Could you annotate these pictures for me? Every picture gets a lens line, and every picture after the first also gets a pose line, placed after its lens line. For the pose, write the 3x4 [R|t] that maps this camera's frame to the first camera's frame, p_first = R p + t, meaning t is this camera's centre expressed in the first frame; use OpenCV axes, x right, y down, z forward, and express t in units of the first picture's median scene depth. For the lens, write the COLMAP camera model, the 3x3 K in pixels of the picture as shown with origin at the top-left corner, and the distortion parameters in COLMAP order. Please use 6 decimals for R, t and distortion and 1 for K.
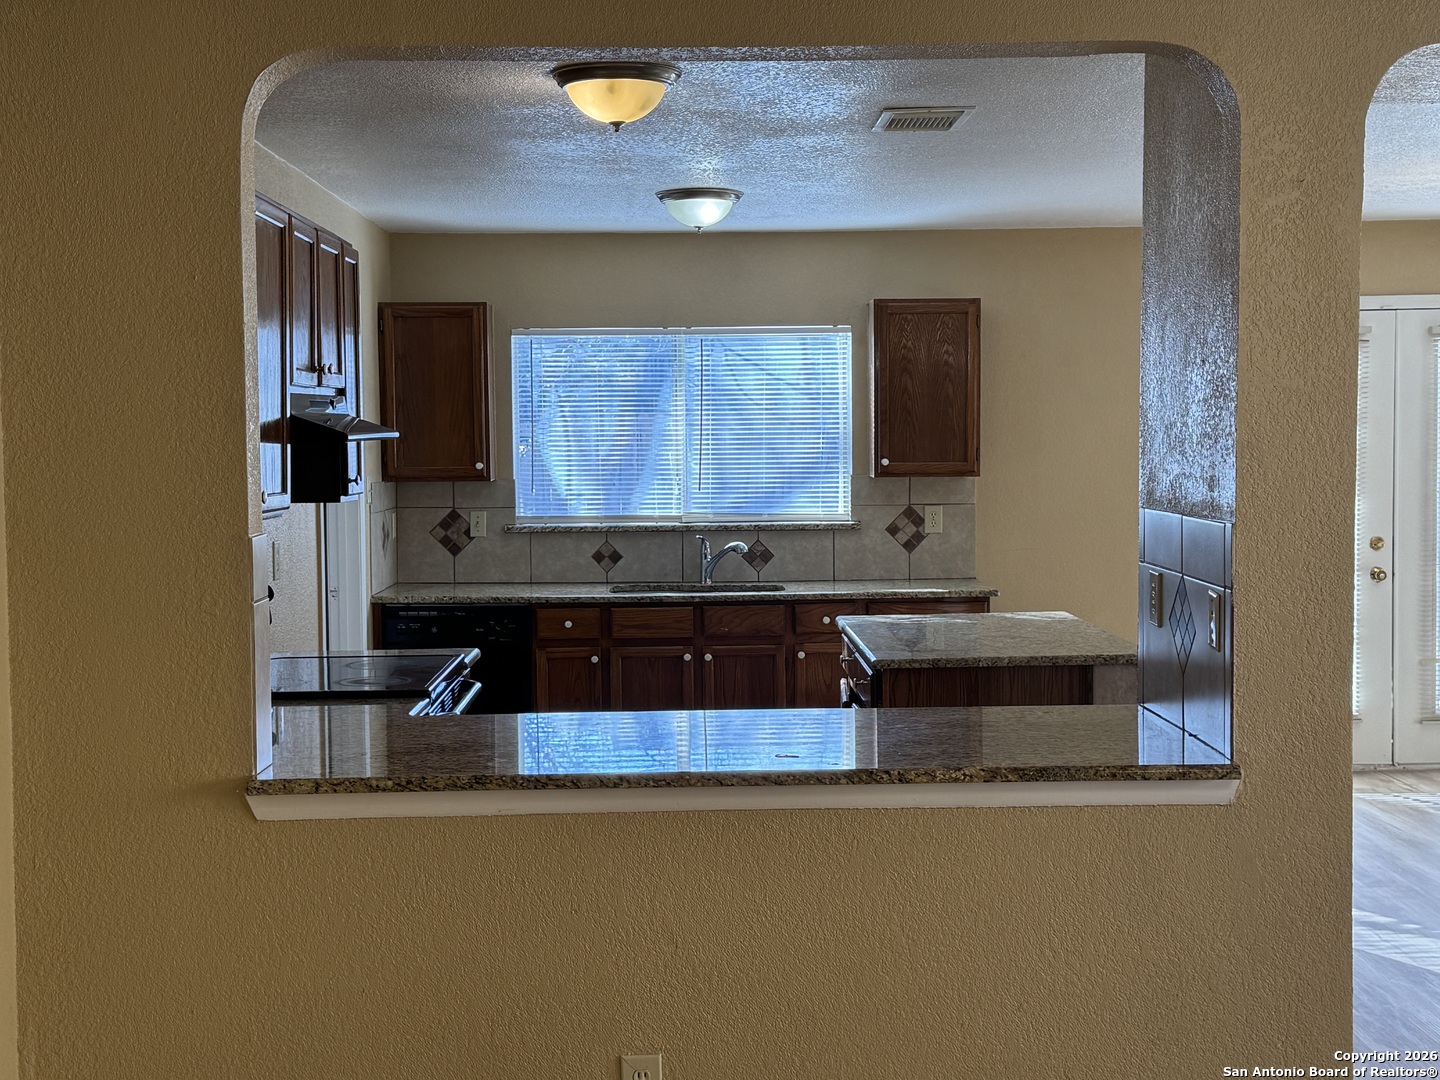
lens RADIAL K [[1964.0, 0, 715.7], [0, 1964.0, 534.7], [0, 0, 1]] dist [0.073256, 0.000000]
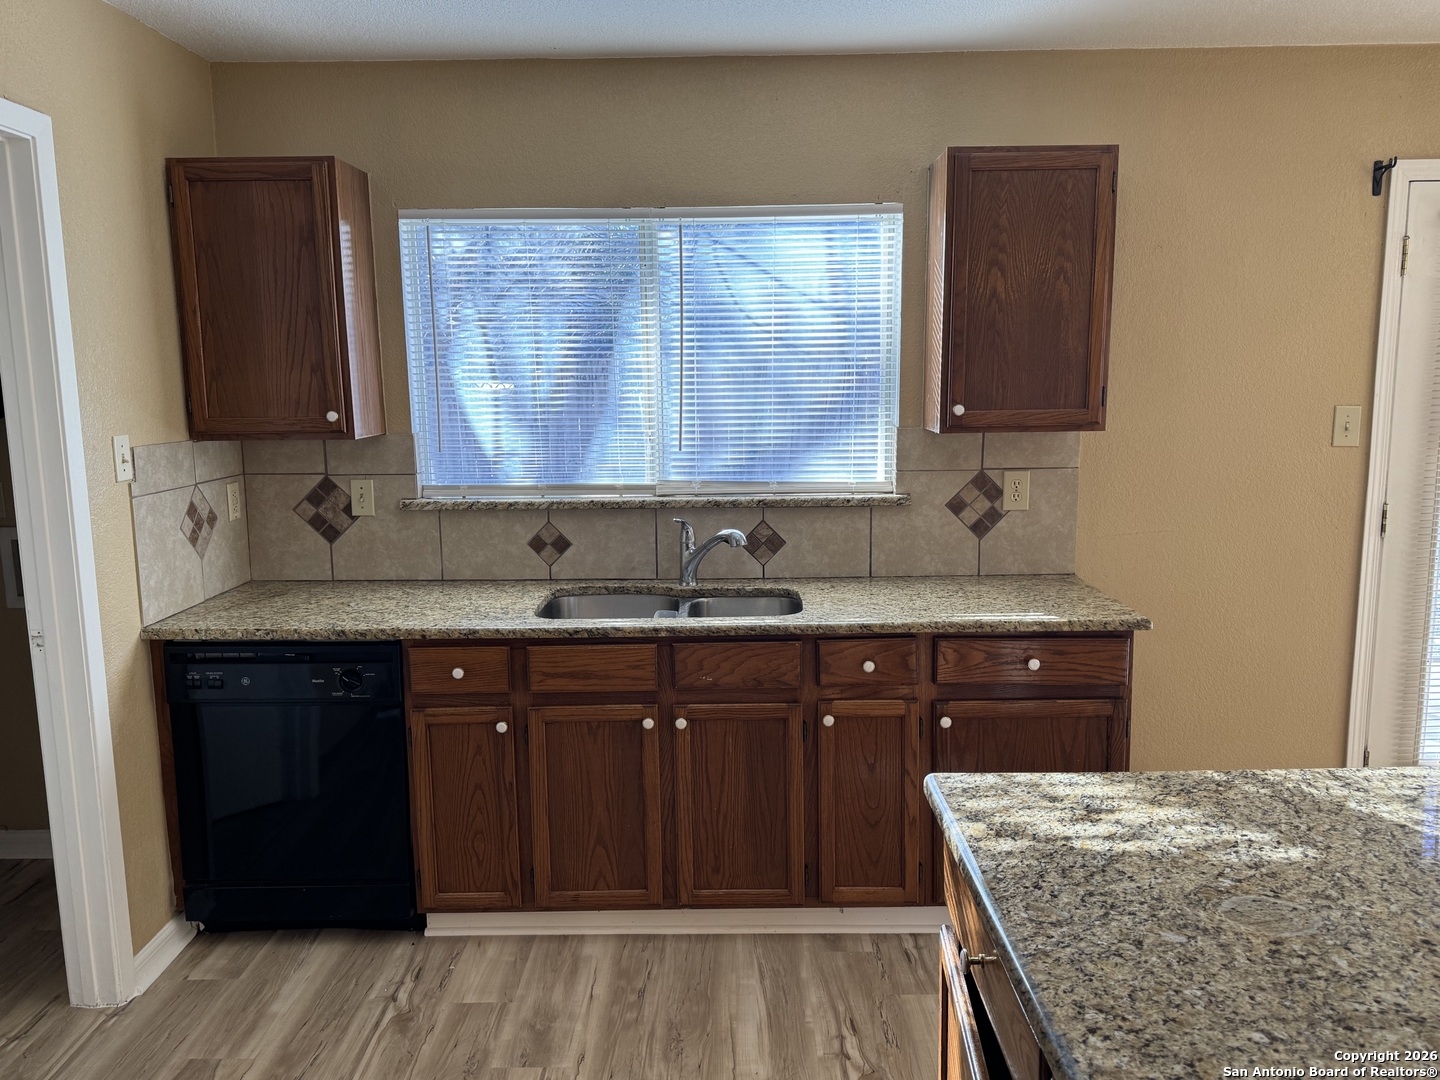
lens RADIAL K [[1147.7, 0, 721.3], [0, 1147.7, 547.7], [0, 0, 1]] dist [0.065828, -0.048132]
pose [[0.999688, 0.001270, -0.024951, 0.016929], [0.001222, 0.995026, 0.099608, -0.028539], [0.024954, -0.099608, 0.994714, 0.592882]]
